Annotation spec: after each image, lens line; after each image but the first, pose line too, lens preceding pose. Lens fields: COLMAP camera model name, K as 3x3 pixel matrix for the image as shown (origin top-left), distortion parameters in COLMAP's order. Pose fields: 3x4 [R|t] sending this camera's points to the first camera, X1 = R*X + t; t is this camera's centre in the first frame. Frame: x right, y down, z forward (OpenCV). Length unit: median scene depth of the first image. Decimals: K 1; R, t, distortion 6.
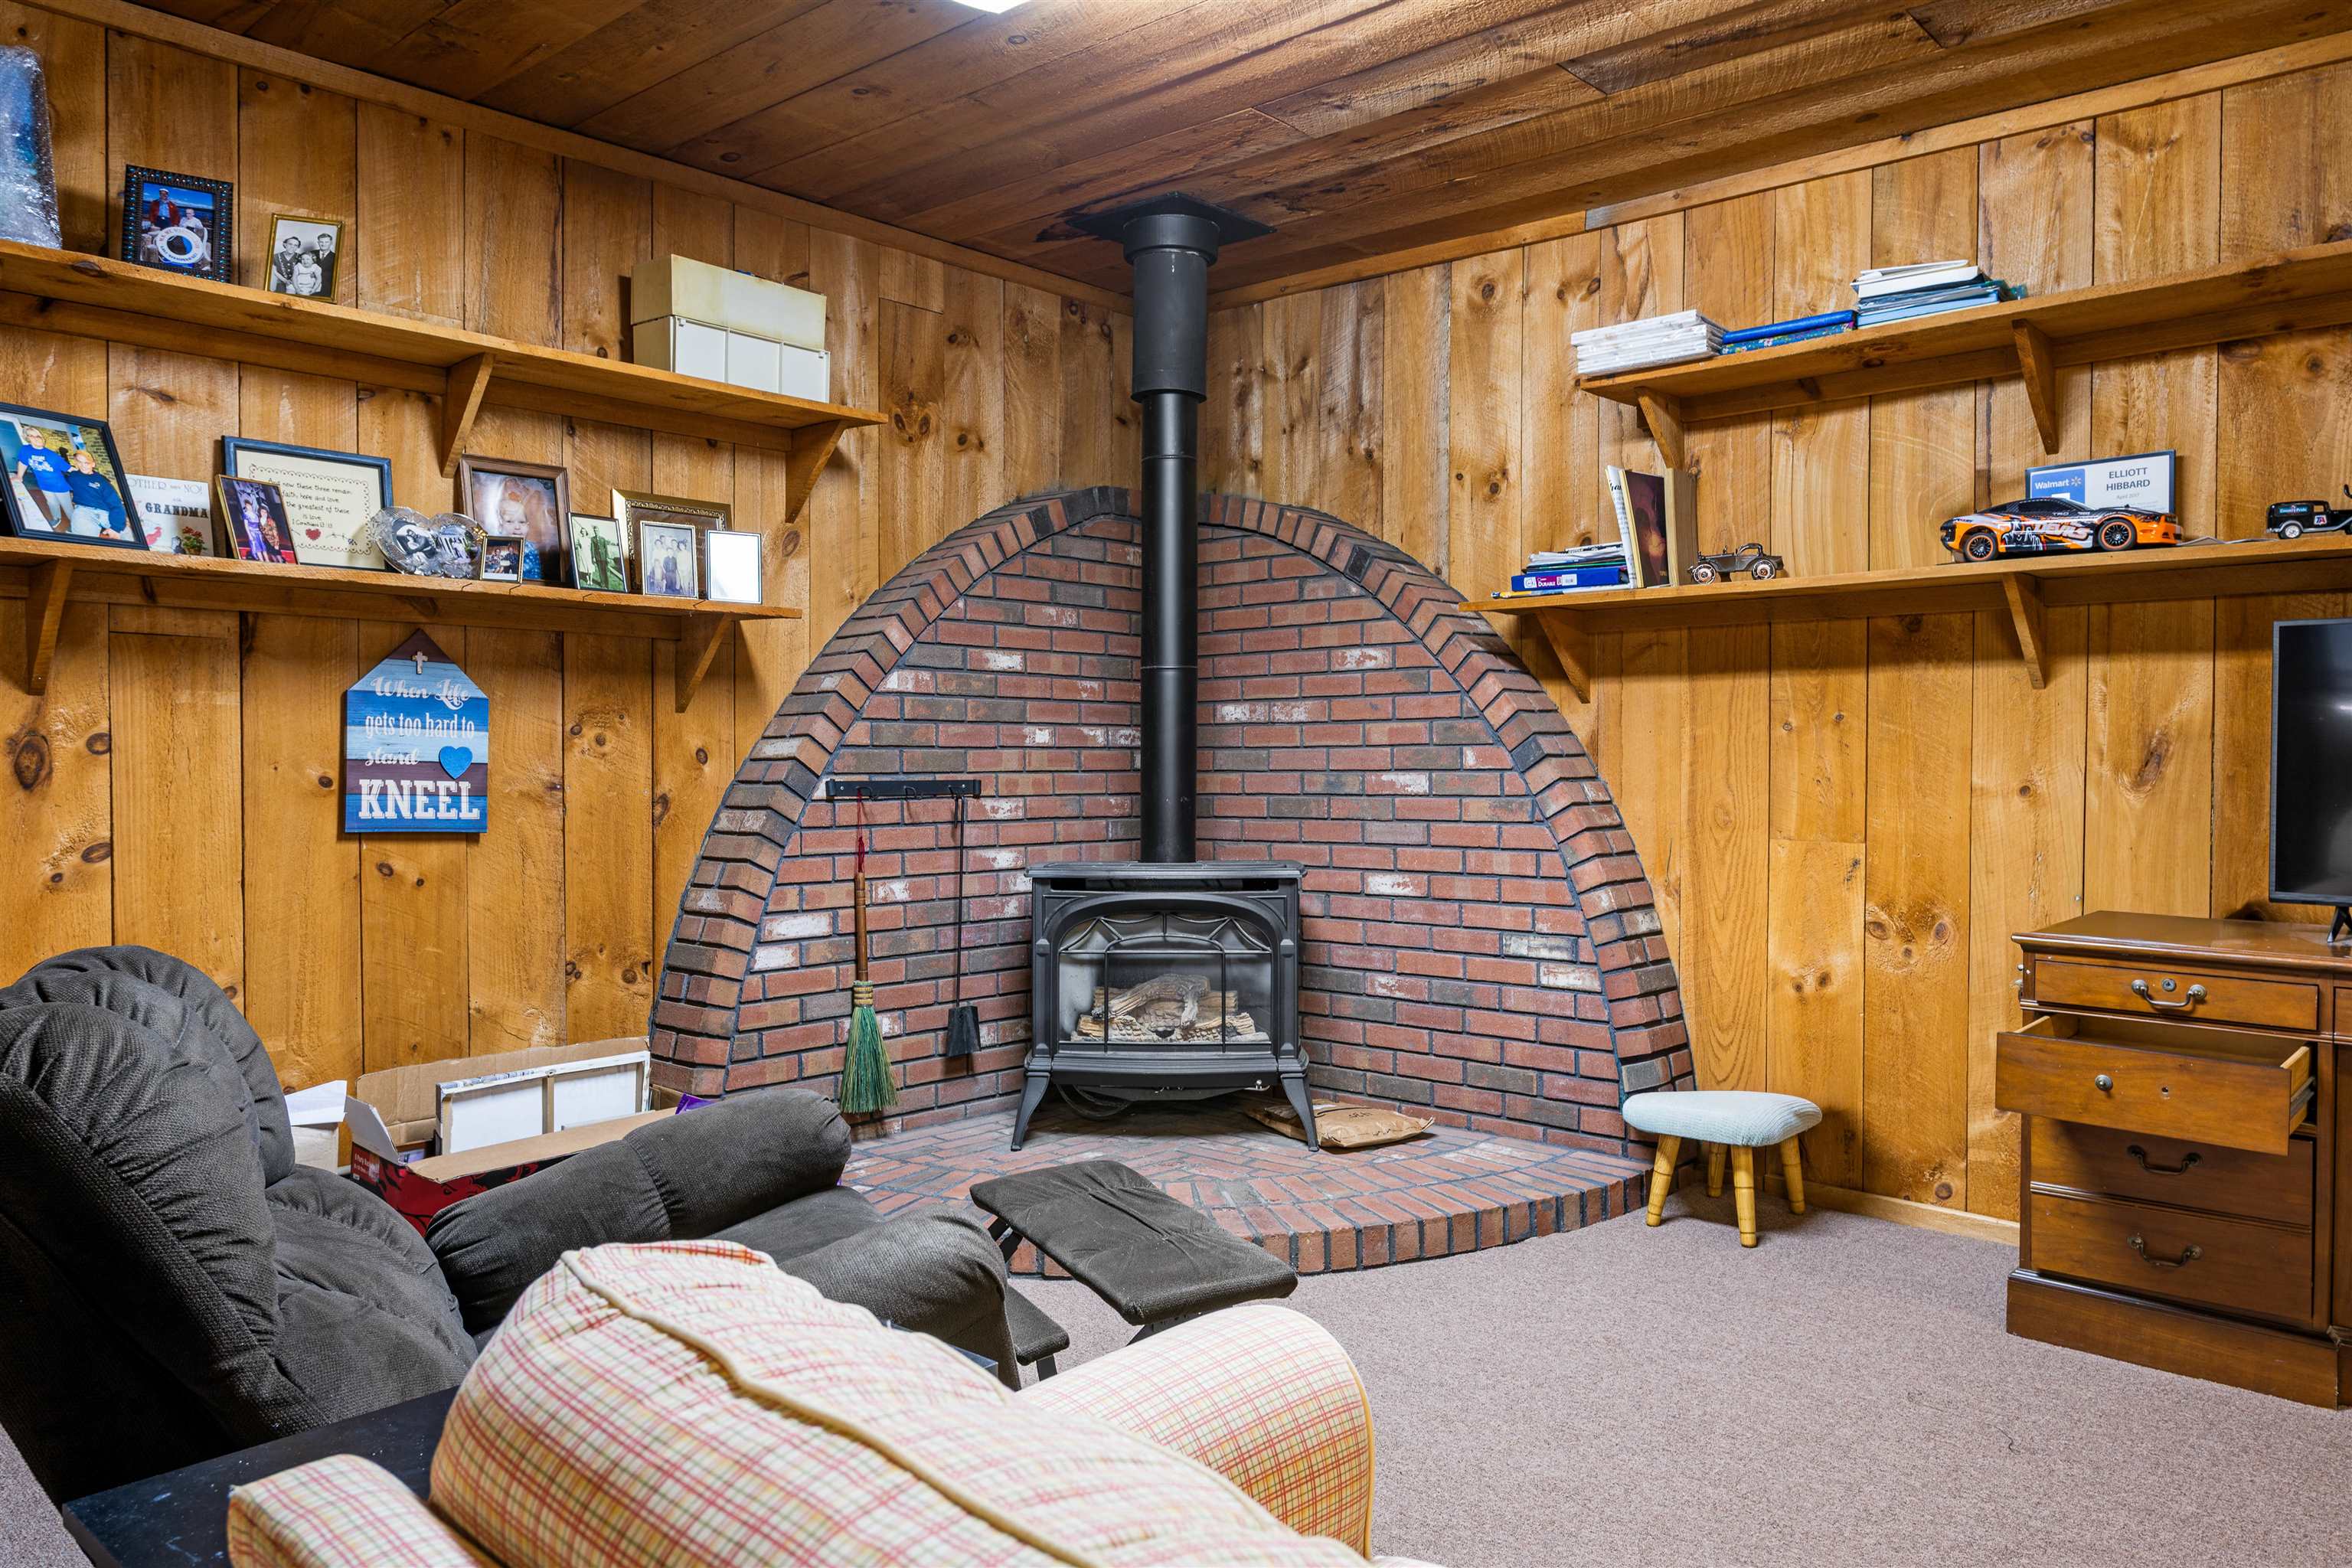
lens RADIAL K [[1596.6, 0, 1186.1], [0, 1596.6, 785.3], [0, 0, 1]] dist [0.006140, 0.001694]
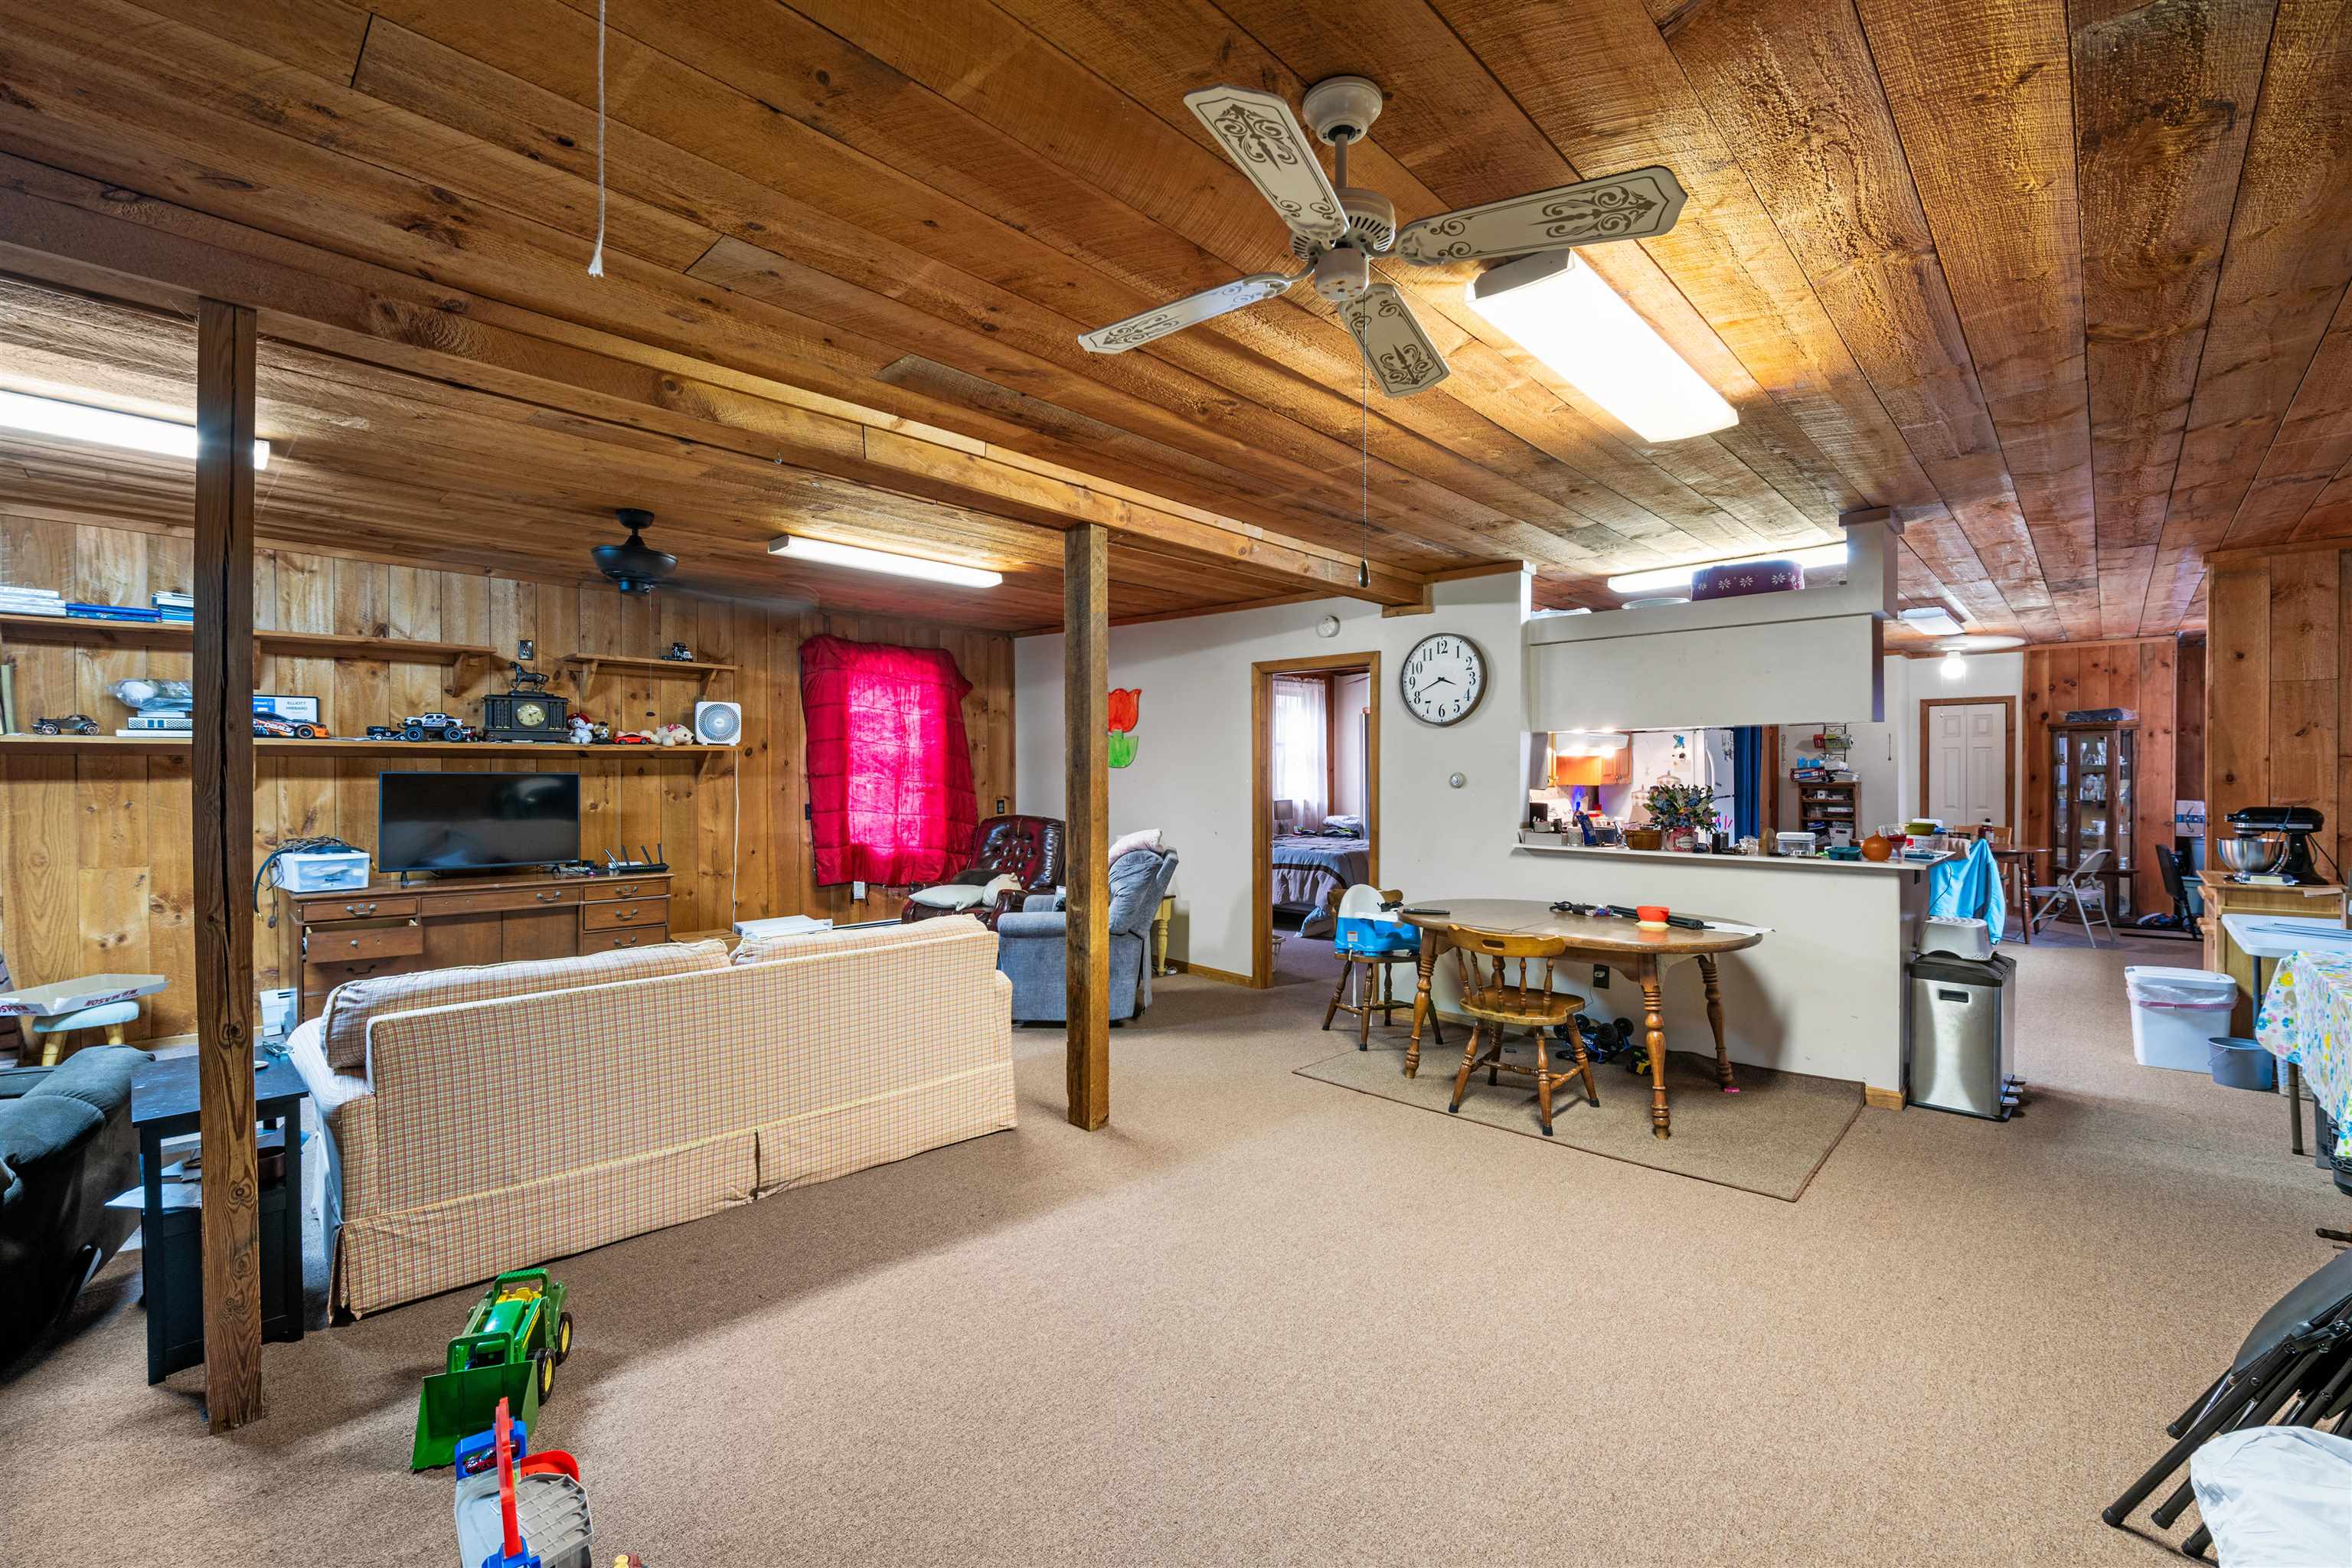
lens RADIAL K [[975.1, 0, 1188.8], [0, 975.1, 784.5], [0, 0, 1]] dist [-0.004597, -0.001033]
pose [[0.016774, -0.014608, 0.999753, -0.735103], [0.013606, 0.999804, 0.014381, -0.063904], [-0.999767, 0.013362, 0.016970, -0.319389]]
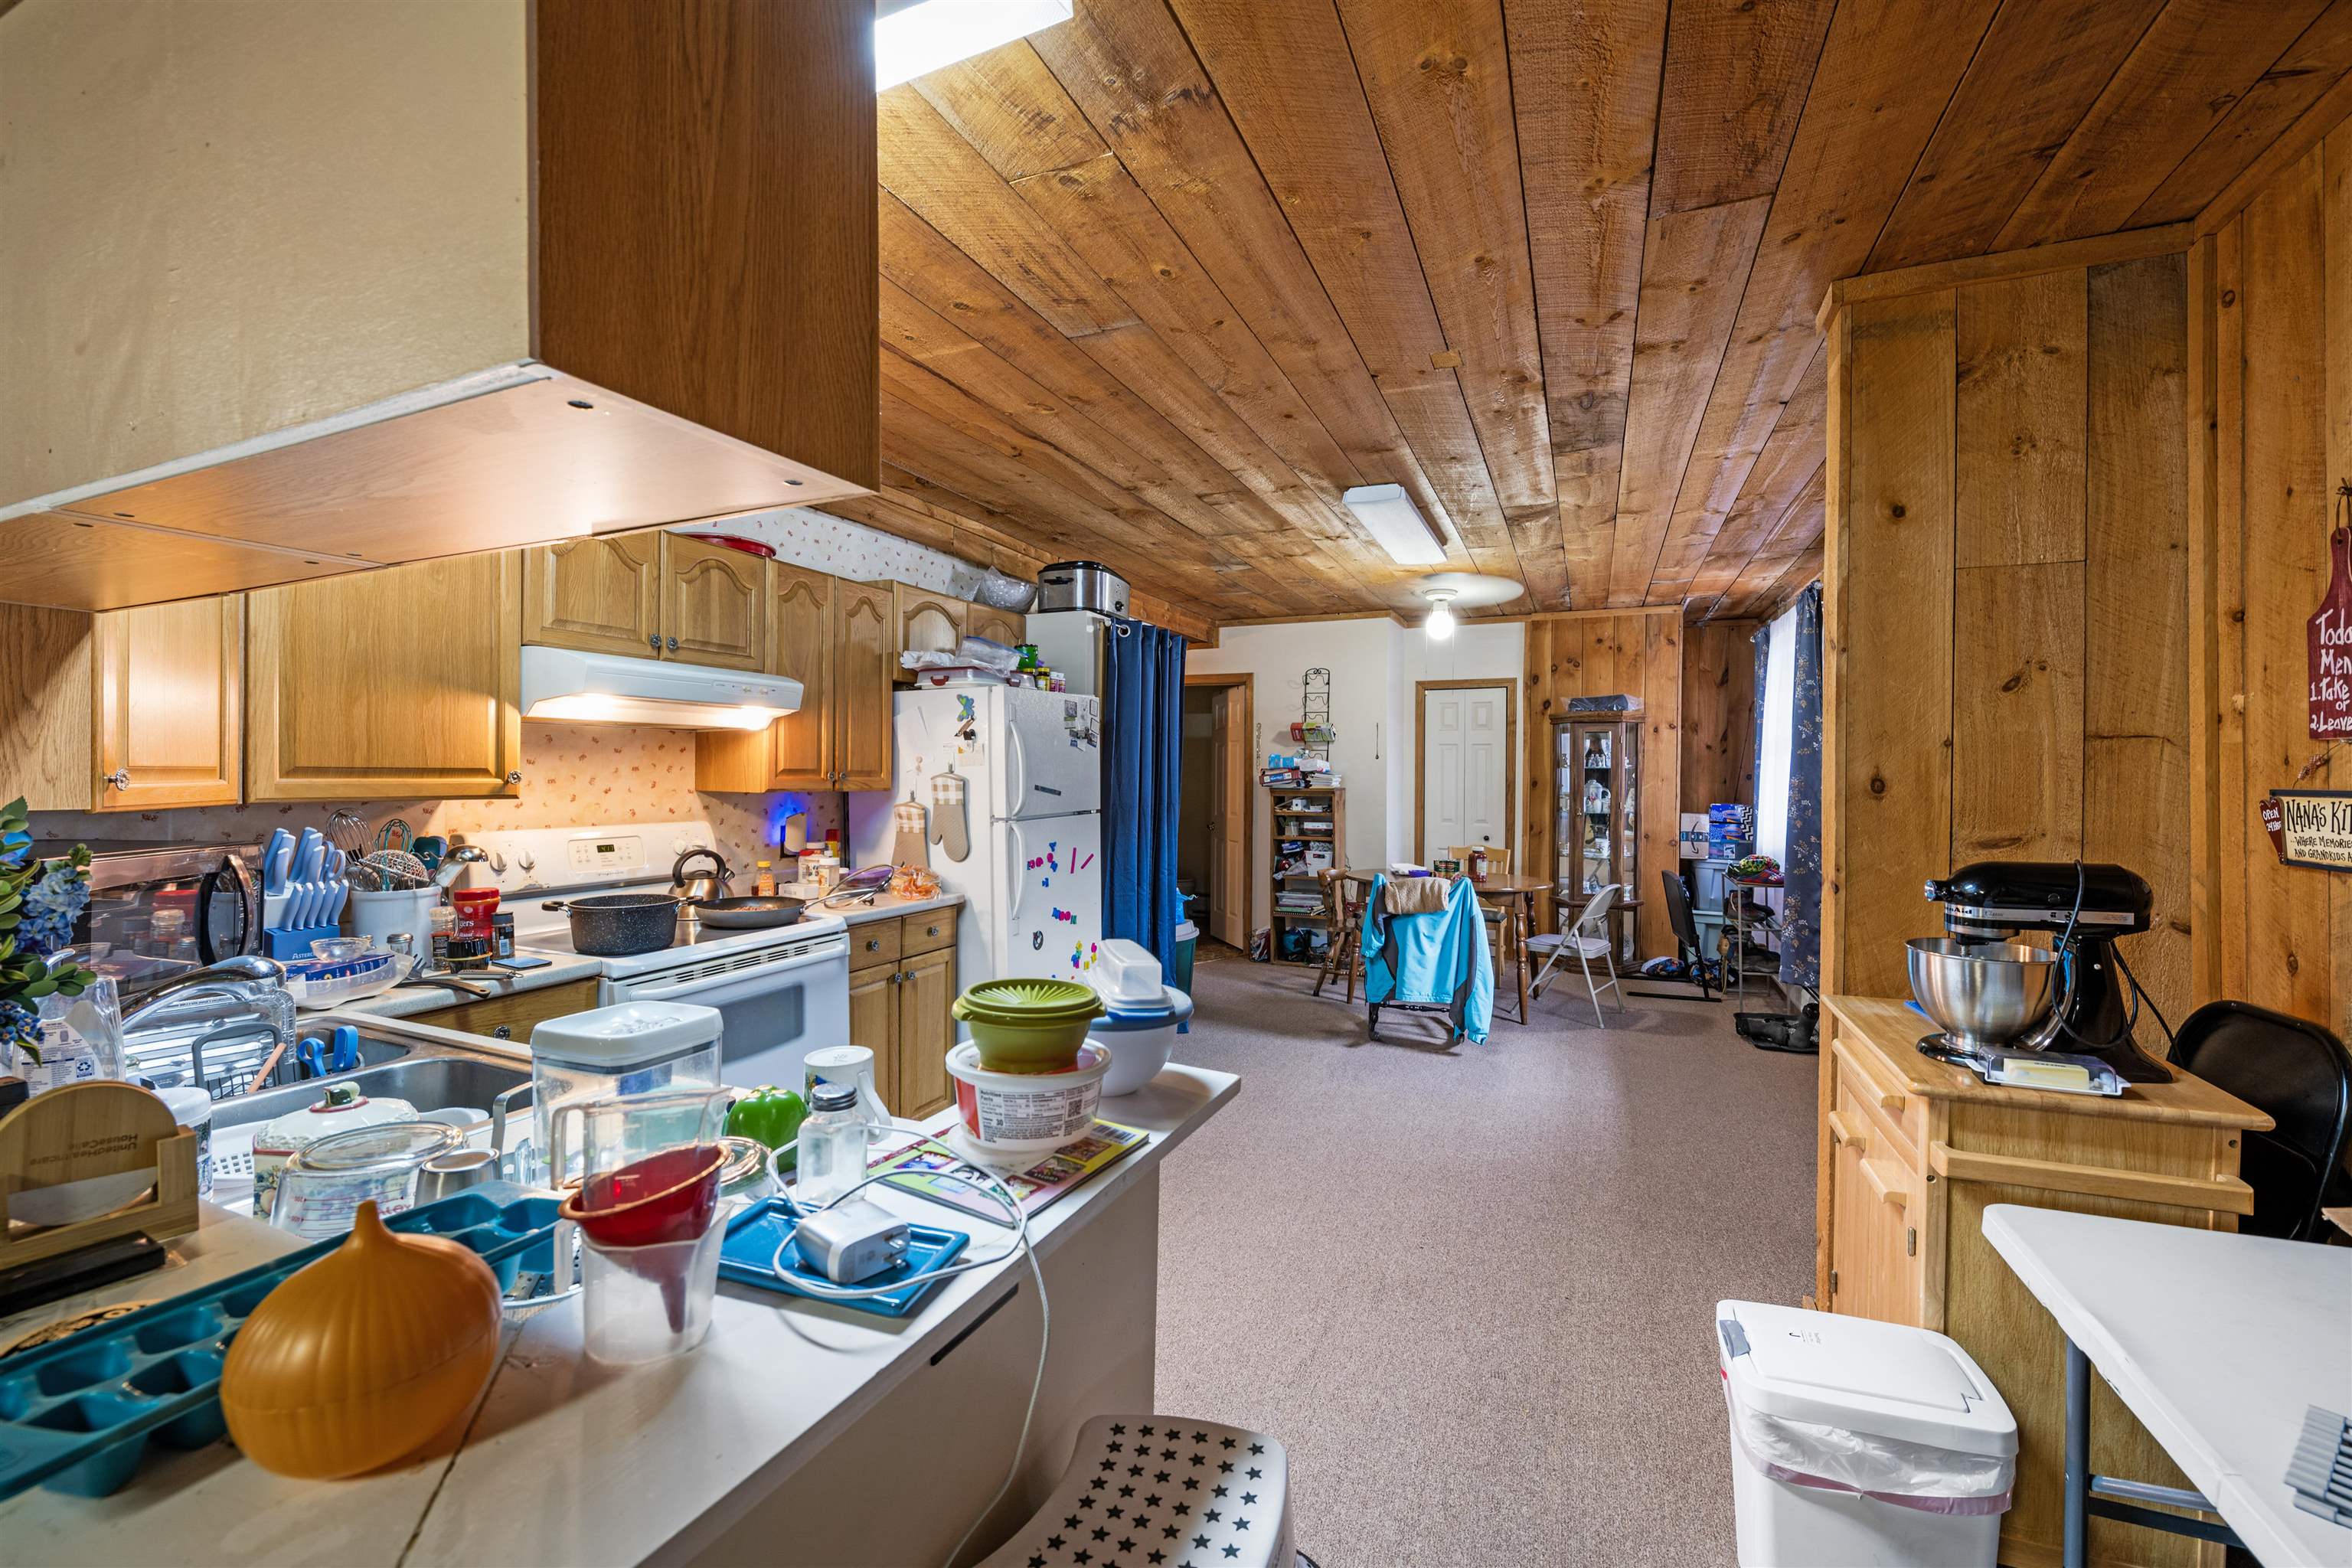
lens RADIAL K [[927.2, 0, 1187.3], [0, 927.2, 784.1], [0, 0, 1]] dist [-0.002155, -0.000257]
pose [[-0.326897, -0.012997, 0.944970, 0.185367], [0.001634, 0.999896, 0.014317, -0.044621], [-0.945058, 0.006225, -0.326842, -1.110756]]
